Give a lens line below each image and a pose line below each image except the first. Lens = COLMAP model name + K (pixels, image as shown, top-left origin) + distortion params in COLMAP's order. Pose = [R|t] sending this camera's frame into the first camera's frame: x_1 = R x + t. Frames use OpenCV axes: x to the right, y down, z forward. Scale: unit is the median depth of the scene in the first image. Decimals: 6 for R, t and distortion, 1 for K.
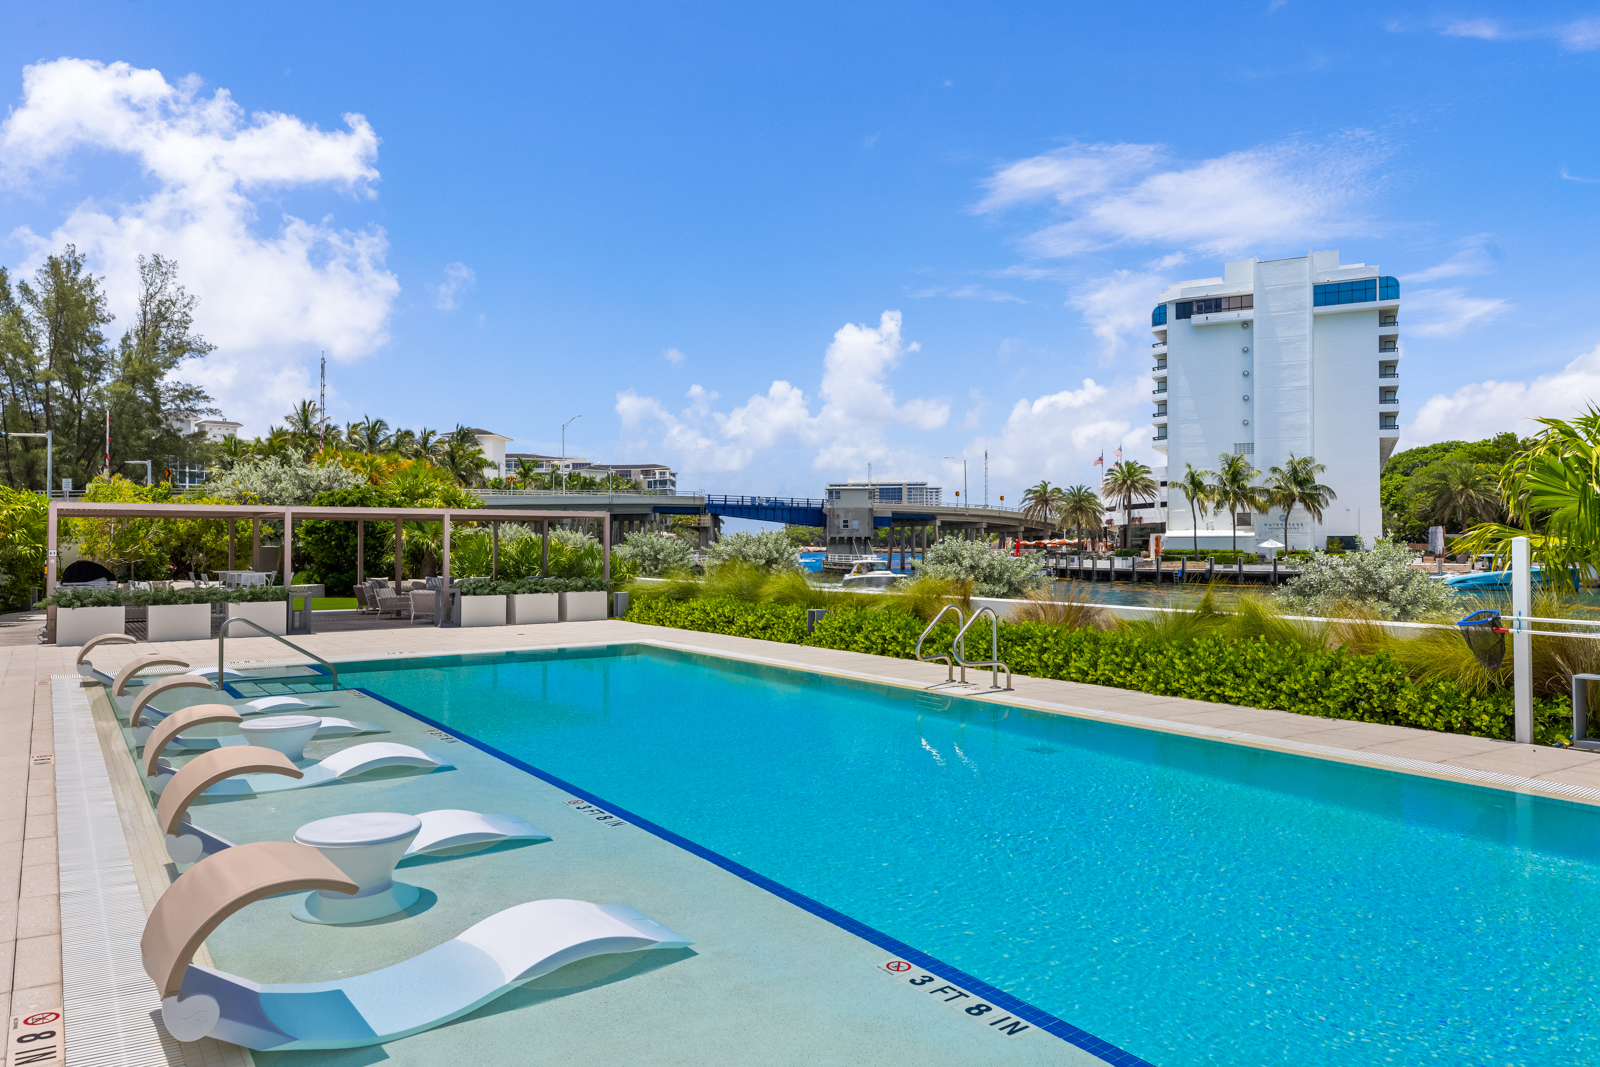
lens RADIAL K [[1056.1, 0, 805.3], [0, 1056.1, 529.4], [0, 0, 1]] dist [0.031103, 0.003624]
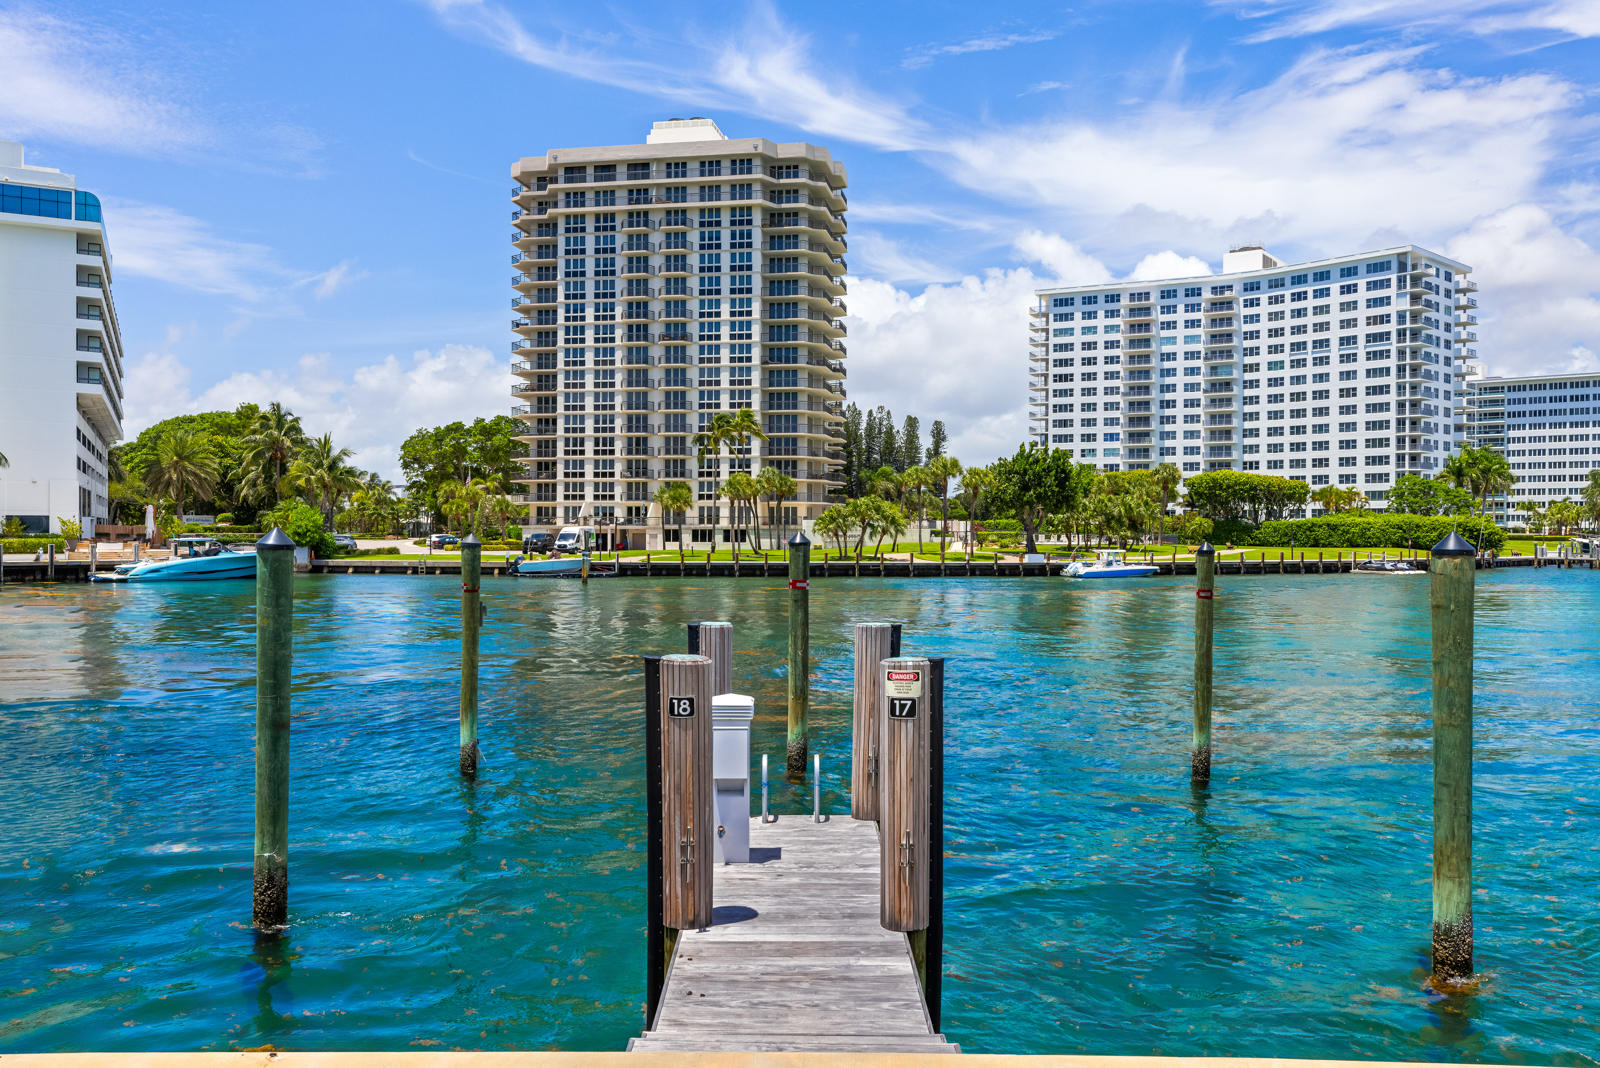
lens RADIAL K [[1204.2, 0, 806.8], [0, 1204.2, 530.5], [0, 0, 1]] dist [0.003581, 0.005968]
pose [[0.576002, -0.000308, 0.817448, 0.106245], [-0.013552, 0.999859, 0.009926, 0.000702], [-0.817336, -0.016795, 0.575917, 0.028195]]
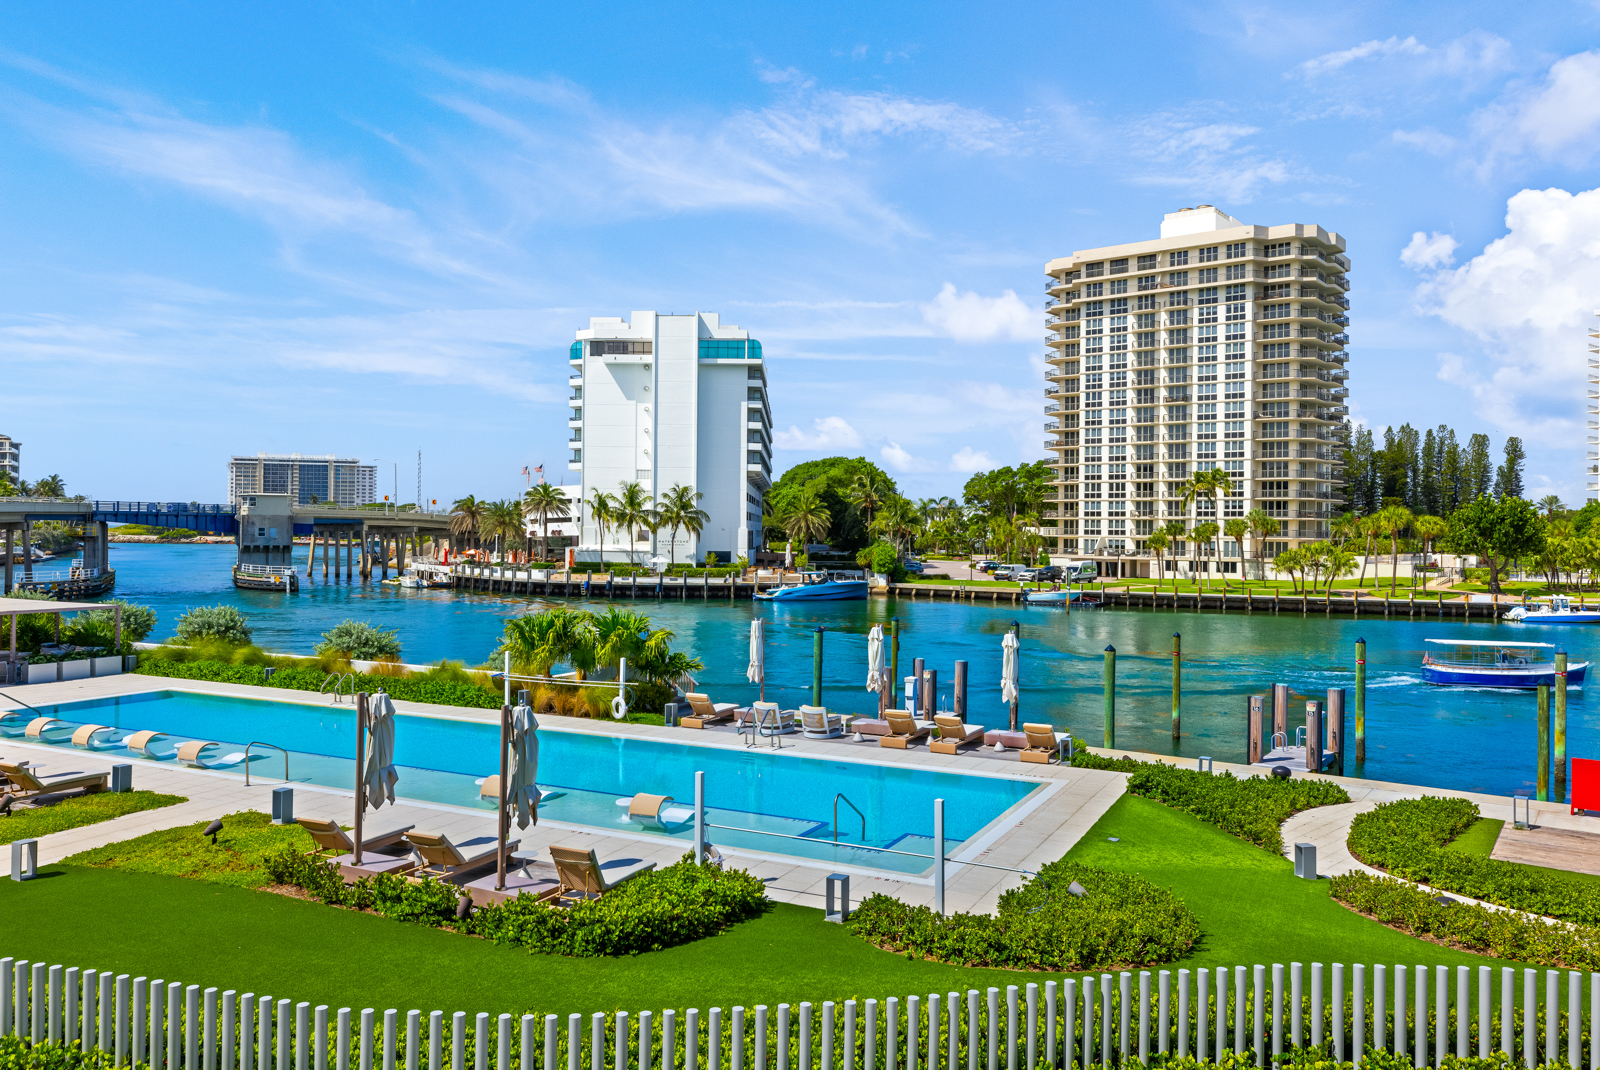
lens RADIAL K [[1190.5, 0, 809.6], [0, 1190.5, 524.9], [0, 0, 1]] dist [0.011814, 0.002787]
pose [[0.889078, 0.008863, 0.457669, -0.018065], [-0.015279, 0.999830, 0.010318, -0.035646], [-0.457500, -0.016167, 0.889063, -0.224436]]
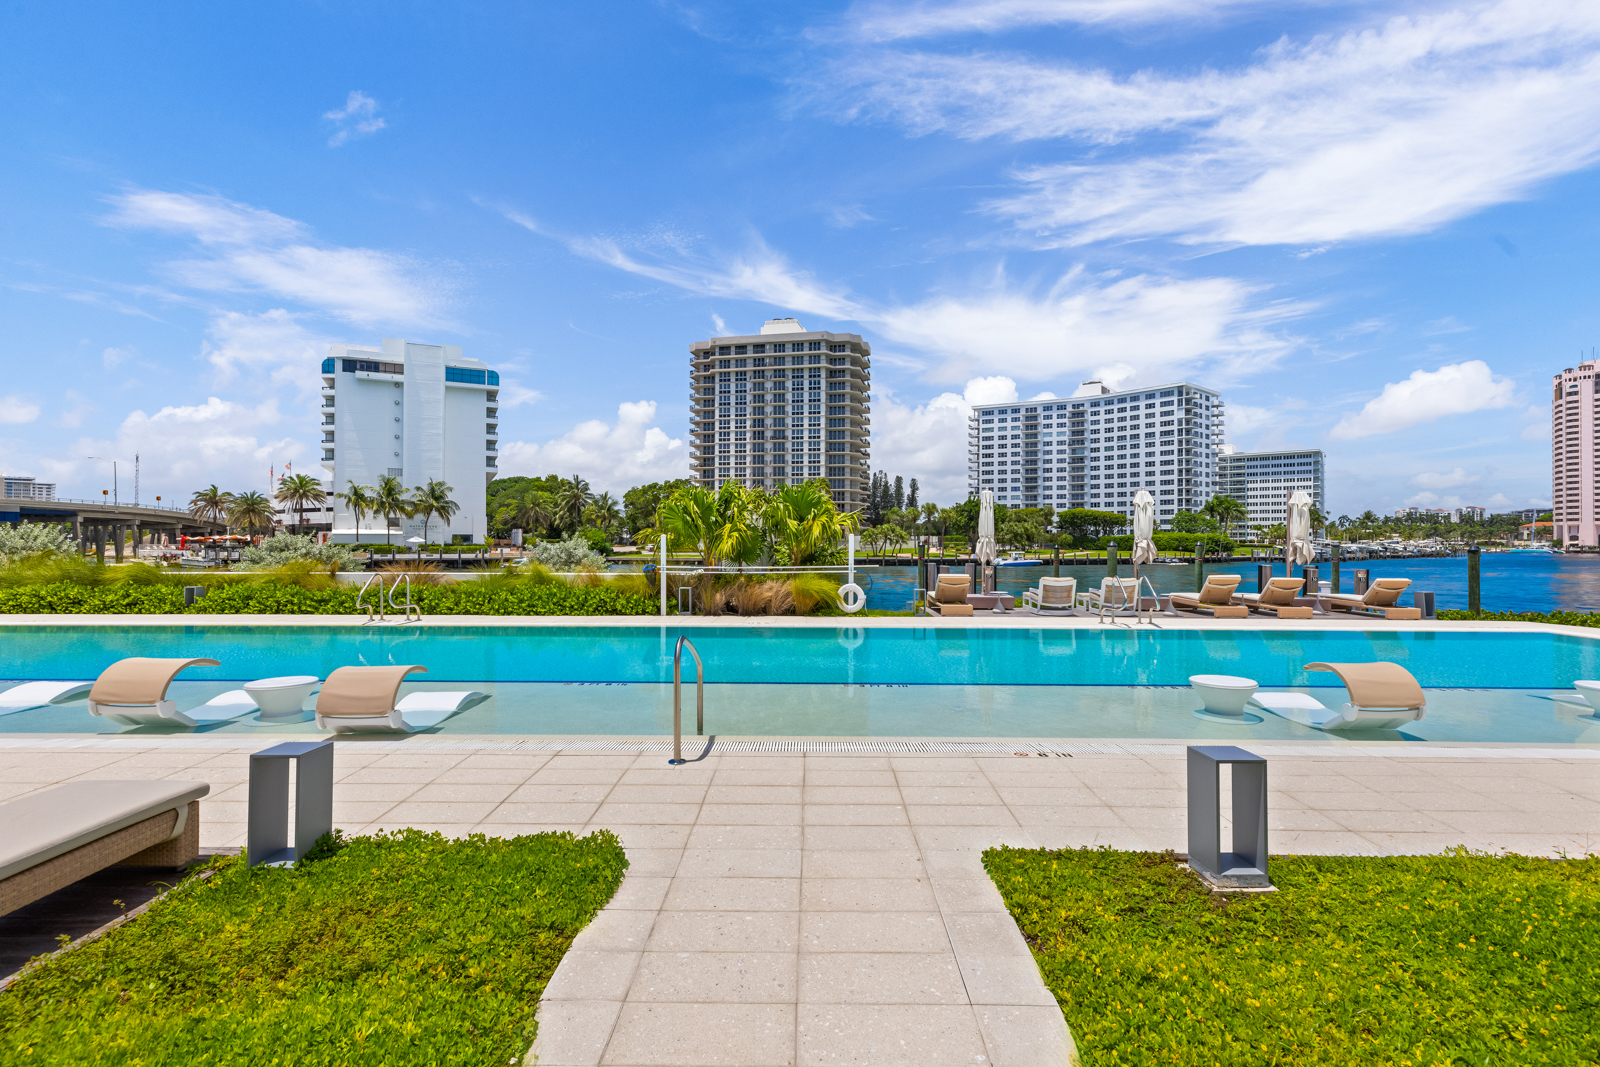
lens RADIAL K [[733.9, 0, 803.0], [0, 733.9, 530.6], [0, 0, 1]] dist [0.011603, -0.000391]
pose [[0.601854, 0.011879, 0.798518, -0.040647], [-0.012461, 0.999907, -0.005482, 0.000314], [-0.798509, -0.006651, 0.601946, -0.023642]]
